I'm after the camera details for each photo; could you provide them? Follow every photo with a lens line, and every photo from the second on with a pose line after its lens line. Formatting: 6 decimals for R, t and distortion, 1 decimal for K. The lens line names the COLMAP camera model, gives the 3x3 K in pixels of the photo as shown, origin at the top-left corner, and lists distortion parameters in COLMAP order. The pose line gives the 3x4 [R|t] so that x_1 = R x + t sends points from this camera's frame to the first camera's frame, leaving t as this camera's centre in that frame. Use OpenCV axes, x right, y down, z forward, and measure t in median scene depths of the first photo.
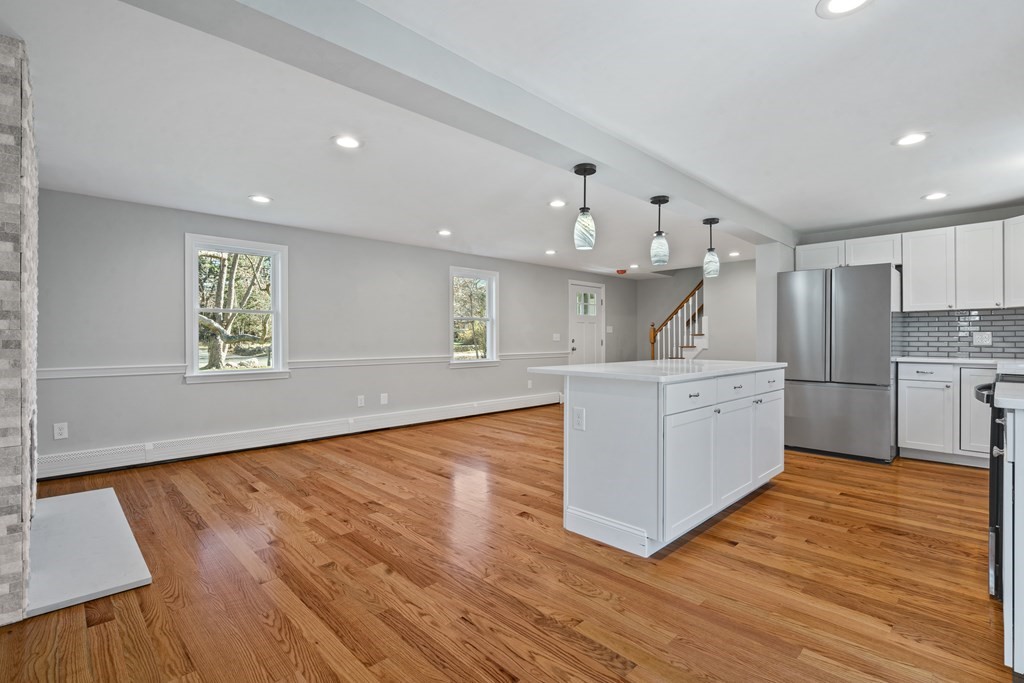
lens RADIAL K [[474.1, 0, 516.3], [0, 474.1, 347.3], [0, 0, 1]] dist [-0.002094, 0.000451]
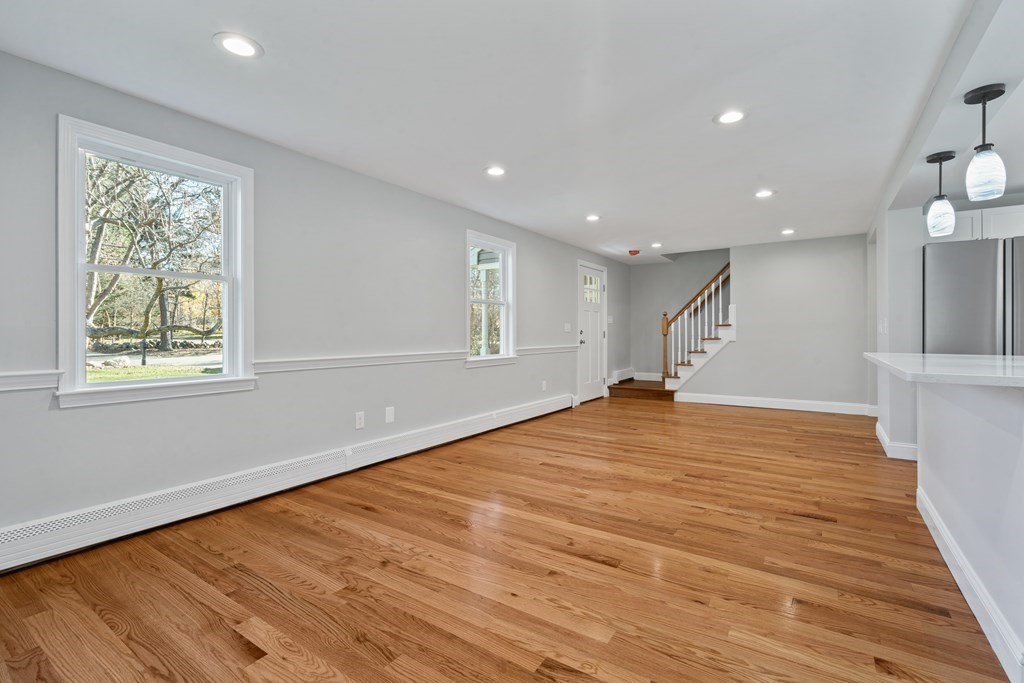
lens RADIAL K [[465.2, 0, 512.3], [0, 465.2, 338.3], [0, 0, 1]] dist [-0.001194, 0.000372]
pose [[0.979452, -0.001712, 0.201670, -0.360856], [0.003579, 0.999954, -0.008893, 0.008416], [-0.201645, 0.009432, 0.979413, 0.463862]]
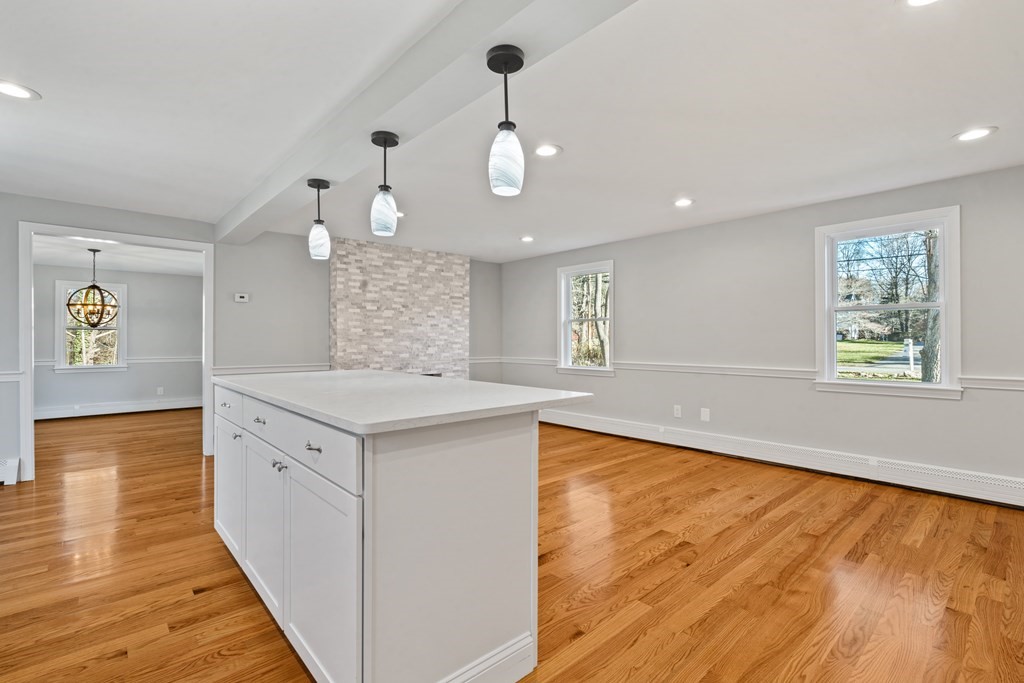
lens RADIAL K [[470.8, 0, 514.6], [0, 470.8, 339.1], [0, 0, 1]] dist [-0.003043, -0.000014]
pose [[-0.040142, -0.001683, -0.999193, 0.832780], [-0.019746, 0.999805, -0.000891, -0.024083], [0.998999, 0.019694, -0.040167, 1.043828]]
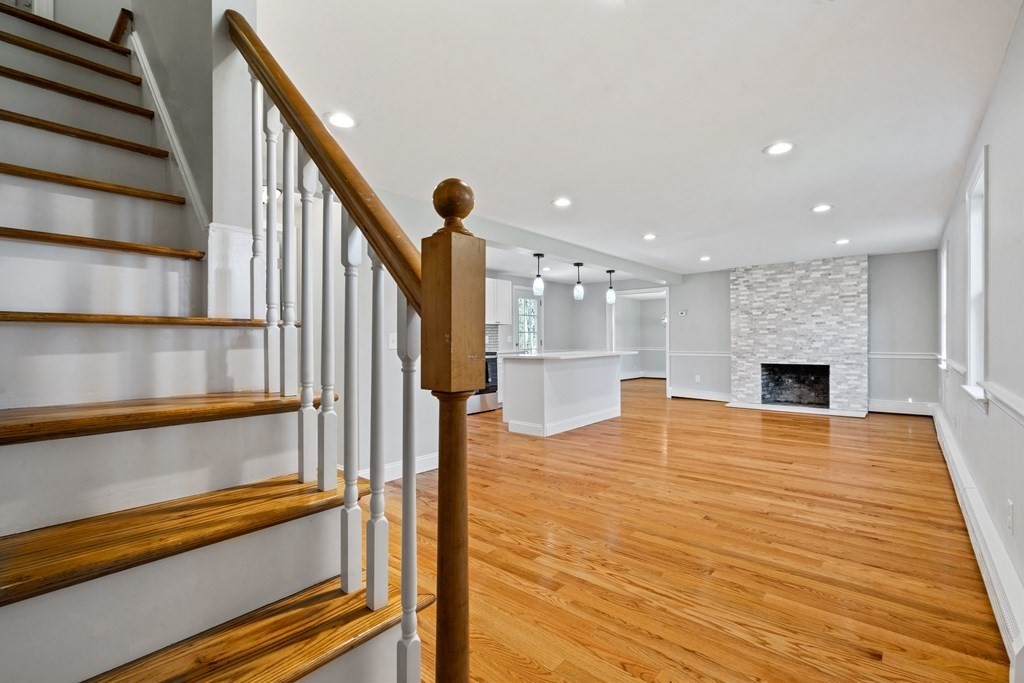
lens RADIAL K [[461.3, 0, 512.0], [0, 461.3, 341.5], [0, 0, 1]] dist [-0.001263, 0.000369]
pose [[-0.996178, 0.010109, -0.086757, 0.622114], [0.007984, 0.999661, 0.024798, -0.048586], [0.086978, 0.024011, -0.995921, 2.396195]]
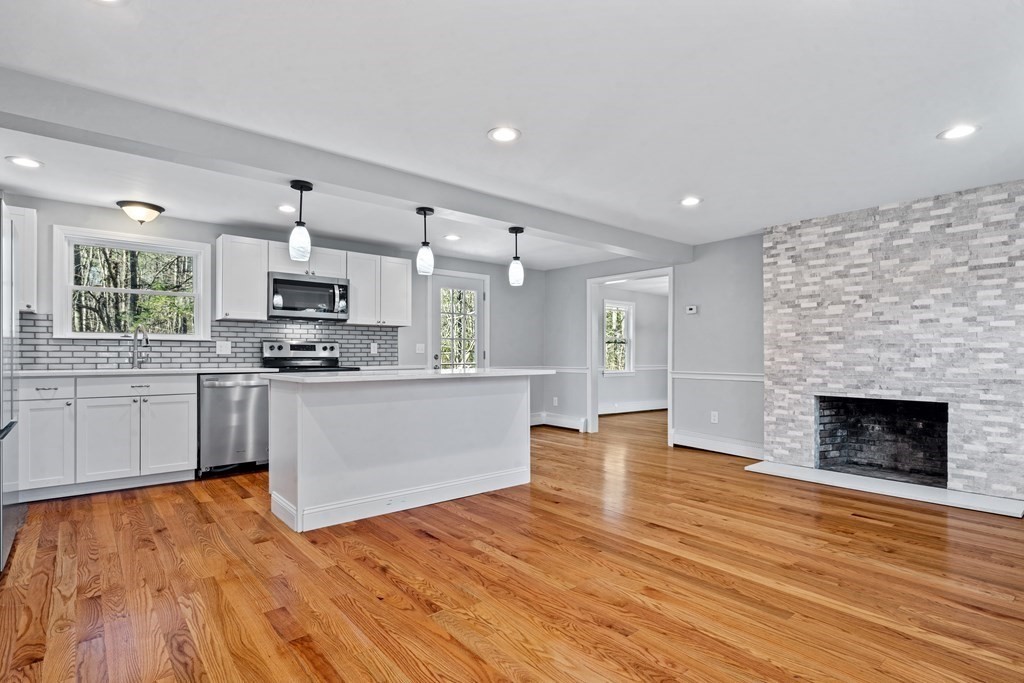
lens RADIAL K [[513.8, 0, 515.5], [0, 513.8, 354.6], [0, 0, 1]] dist [0.002443, -0.000037]
pose [[-0.997124, -0.000951, 0.075787, 0.019437], [0.000582, 0.999796, 0.020210, -0.020107], [-0.075791, 0.020196, -0.996919, 1.805894]]
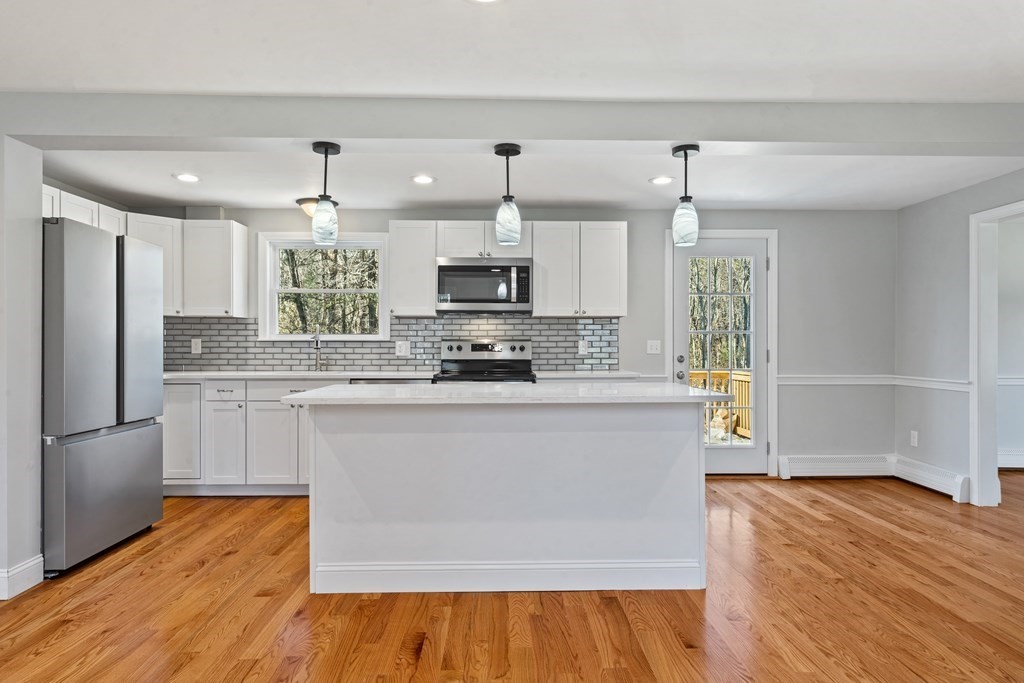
lens RADIAL K [[628.2, 0, 512.6], [0, 628.2, 345.0], [0, 0, 1]] dist [0.003779, 0.000161]
pose [[-0.727401, 0.000793, 0.686212, -0.280601], [0.014886, 0.999782, 0.014624, -0.035668], [-0.686051, 0.020852, -0.727255, 1.427071]]
